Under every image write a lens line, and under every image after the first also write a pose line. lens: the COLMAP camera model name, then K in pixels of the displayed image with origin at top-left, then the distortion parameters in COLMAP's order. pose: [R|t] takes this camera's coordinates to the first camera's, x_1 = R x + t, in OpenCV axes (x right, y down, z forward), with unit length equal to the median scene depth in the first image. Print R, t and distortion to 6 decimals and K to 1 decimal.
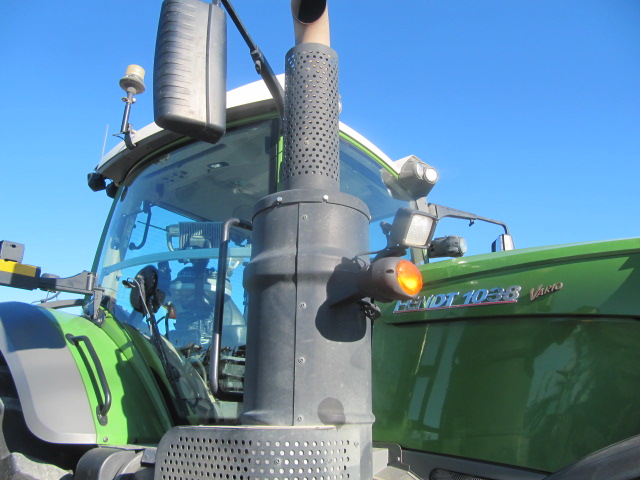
lens RADIAL K [[528.8, 0, 318.6], [0, 528.8, 239.5], [0, 0, 1]] dist [-0.058453, 0.031991]
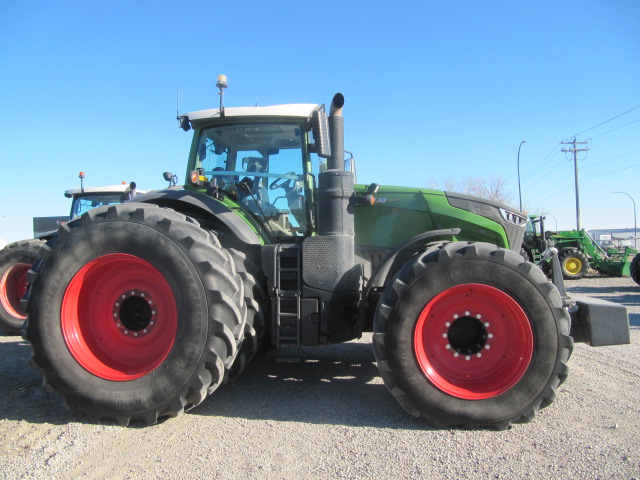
lens RADIAL K [[528.8, 0, 318.7], [0, 528.8, 237.9], [0, 0, 1]] dist [-0.058453, 0.031991]
pose [[0.886065, -0.006917, 0.463509, -1.255288], [-0.128470, 0.957059, 0.259872, -0.392550], [-0.445403, -0.289811, 0.847128, -1.413626]]
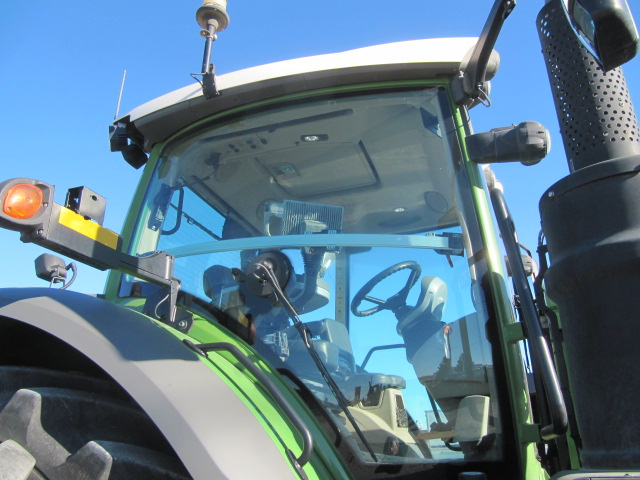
lens RADIAL K [[528.8, 0, 320.0], [0, 528.8, 236.3], [0, 0, 1]] dist [-0.058453, 0.031991]
pose [[0.948823, 0.101079, 0.299196, -0.513909], [-0.081237, 0.993633, -0.078062, 0.087476], [-0.305182, 0.049761, 0.950993, 0.306717]]
